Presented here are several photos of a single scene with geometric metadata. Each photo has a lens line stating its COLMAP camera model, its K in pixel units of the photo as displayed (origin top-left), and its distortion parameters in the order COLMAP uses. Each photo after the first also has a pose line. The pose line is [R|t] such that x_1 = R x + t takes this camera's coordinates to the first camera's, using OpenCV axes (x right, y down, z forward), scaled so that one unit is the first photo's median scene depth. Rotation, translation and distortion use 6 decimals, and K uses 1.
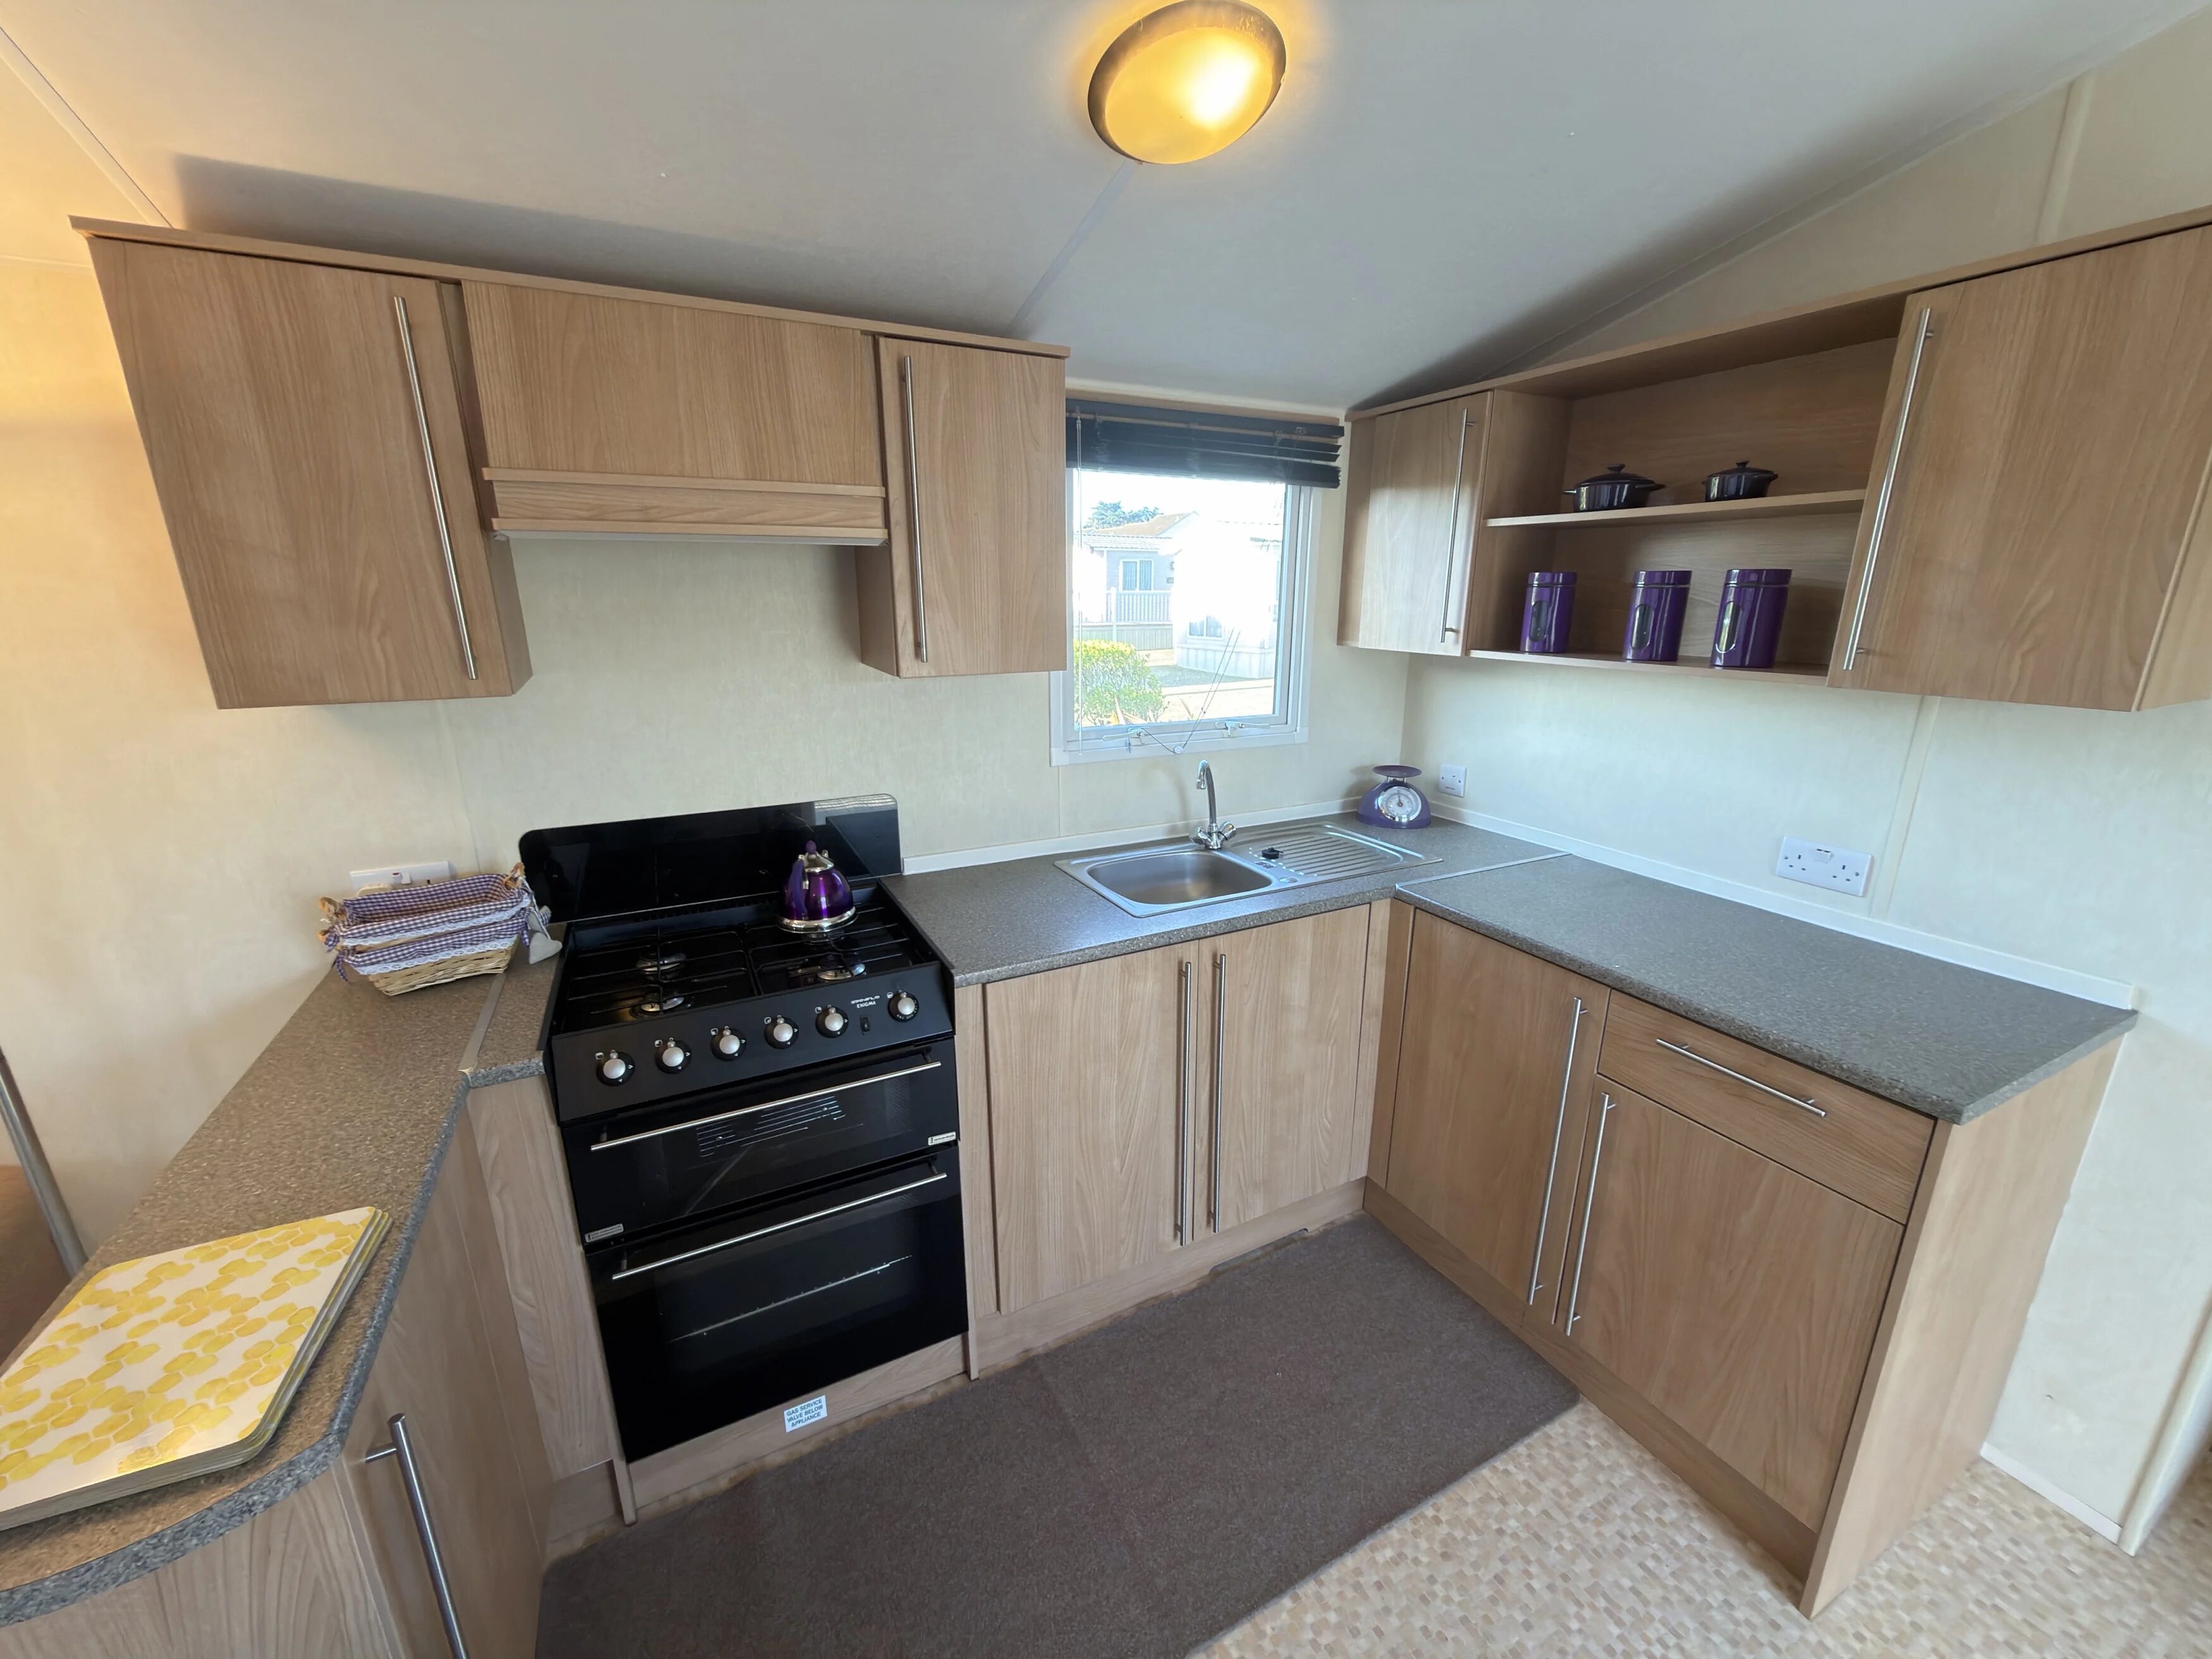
lens RADIAL K [[886.6, 0, 1106.0], [0, 886.6, 829.5], [0, 0, 1]] dist [-0.002472, -0.000187]
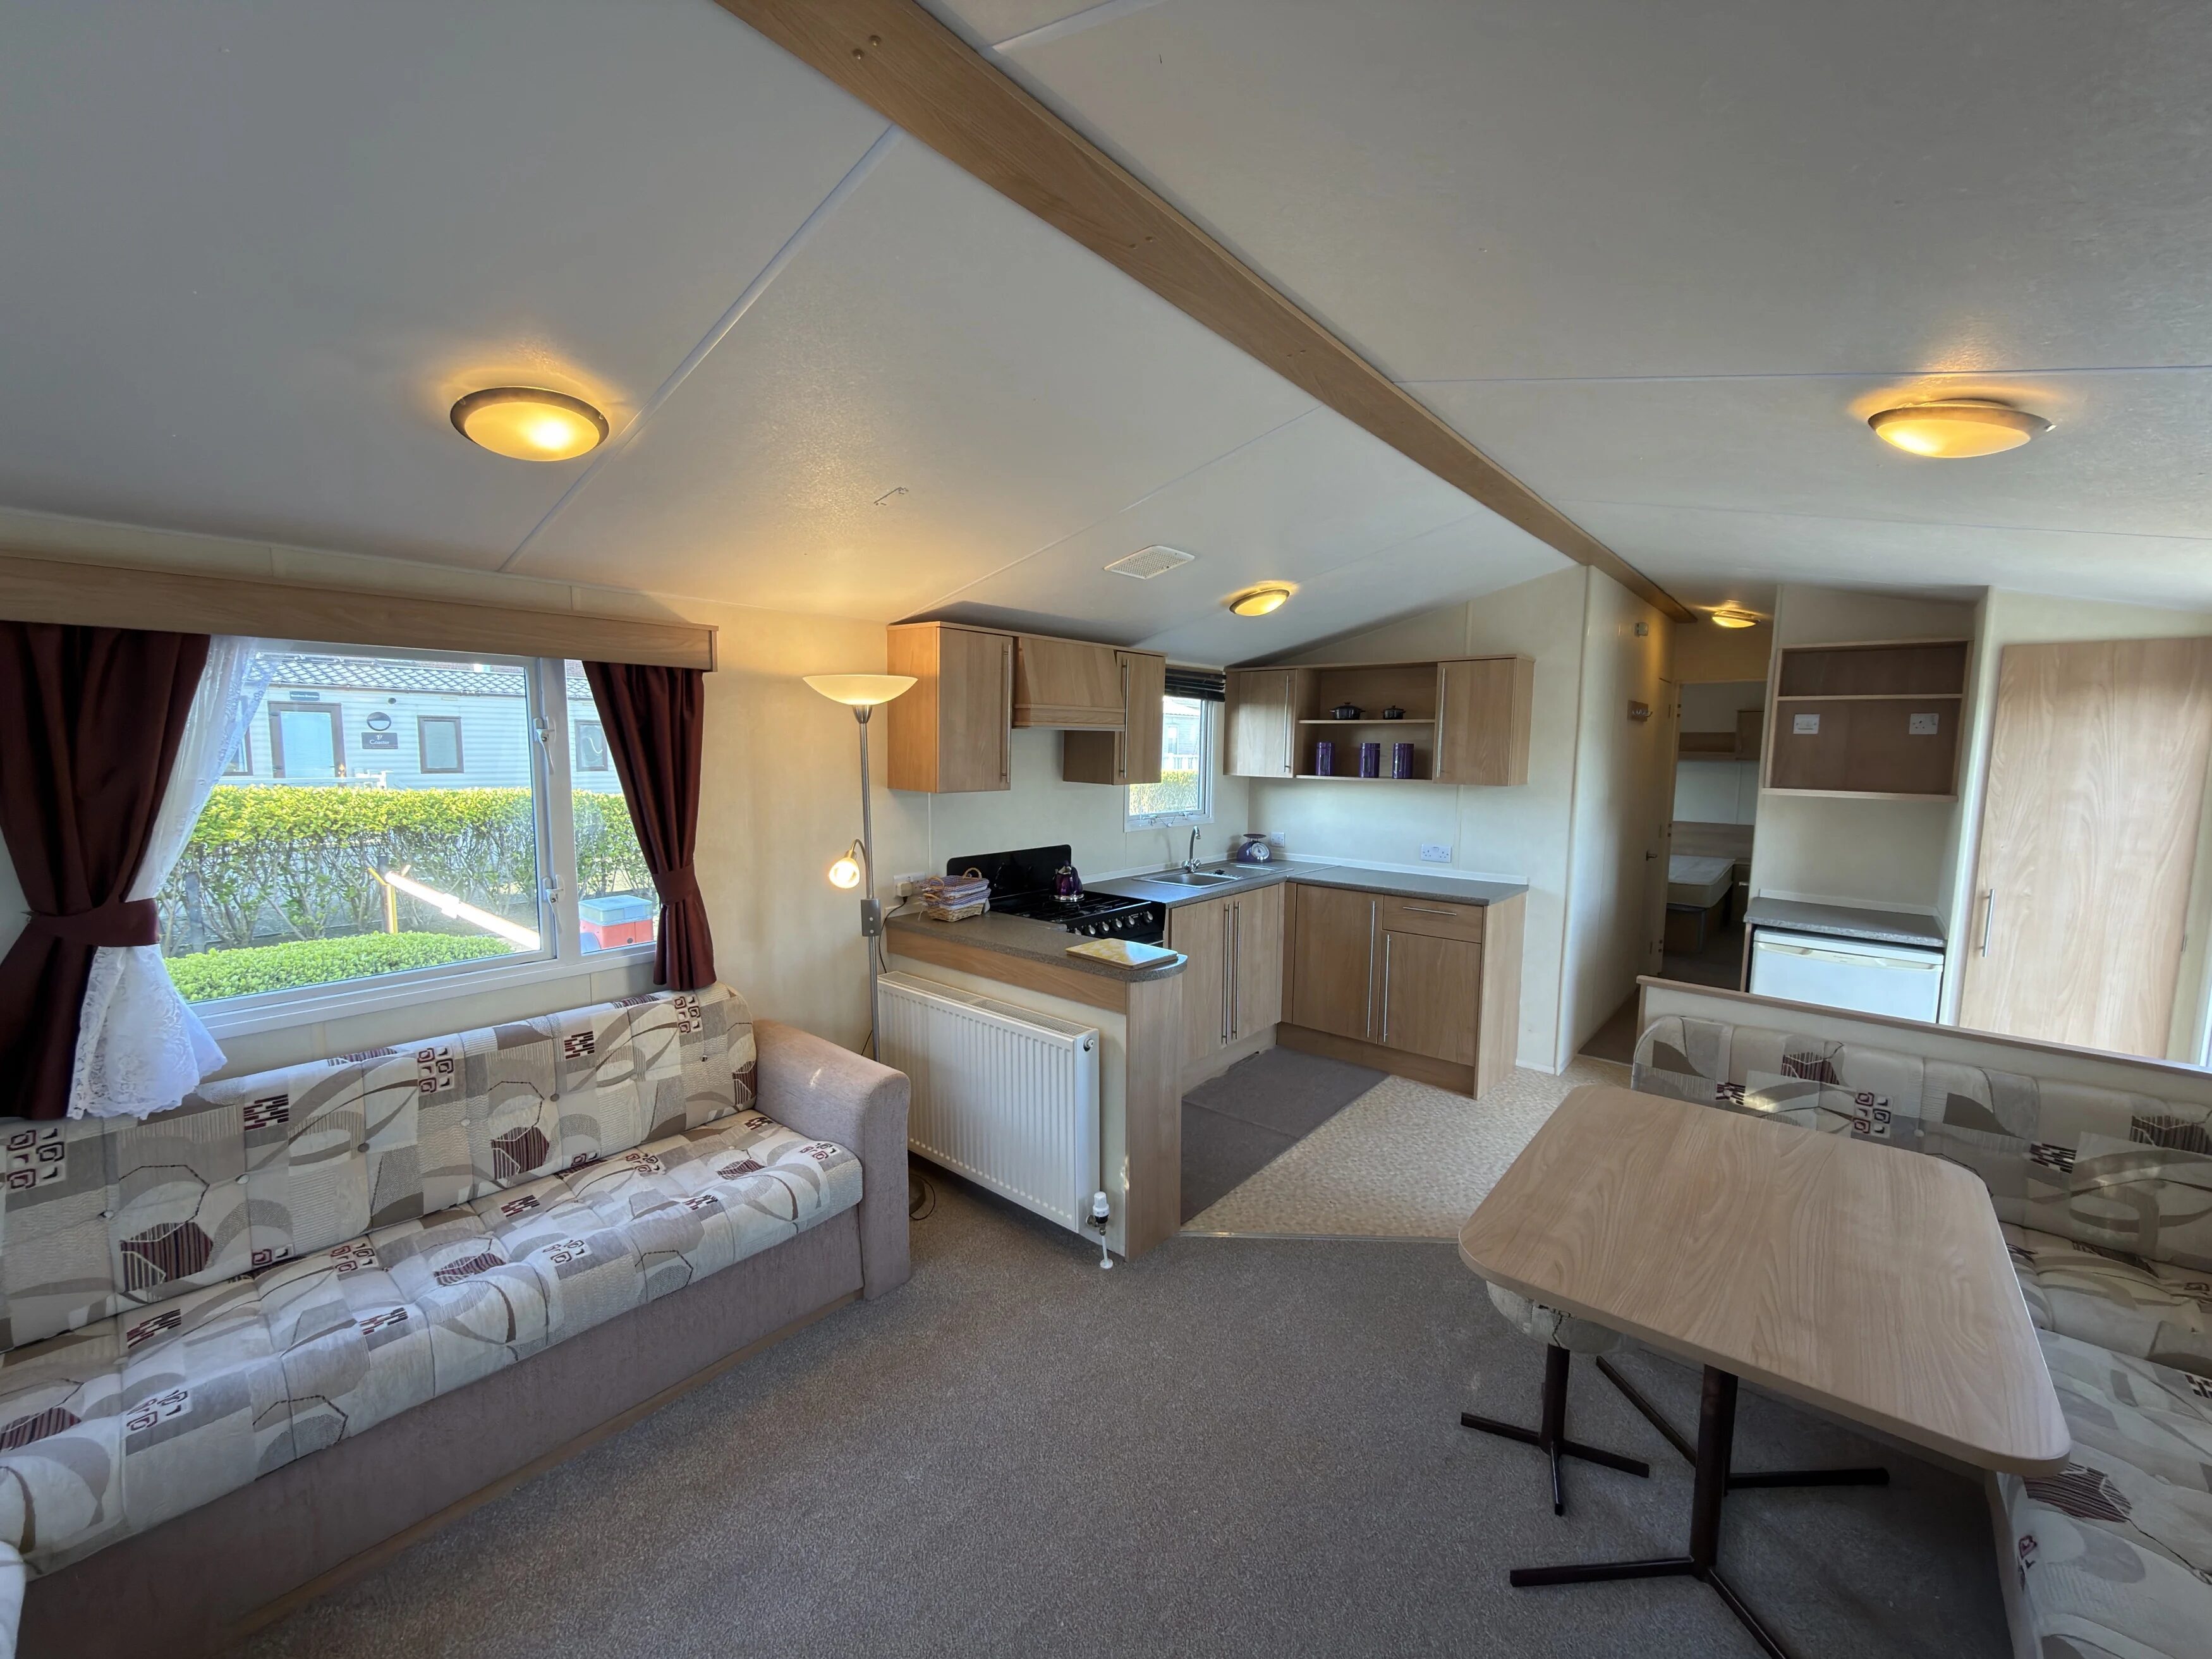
lens RADIAL K [[875.6, 0, 1108.5], [0, 875.6, 833.5], [0, 0, 1]] dist [0.000328, -0.000250]
pose [[0.924444, -0.031569, 0.380010, -0.969543], [0.092479, 0.985376, -0.143113, 0.241416], [-0.369935, 0.167442, 0.913844, -0.923641]]
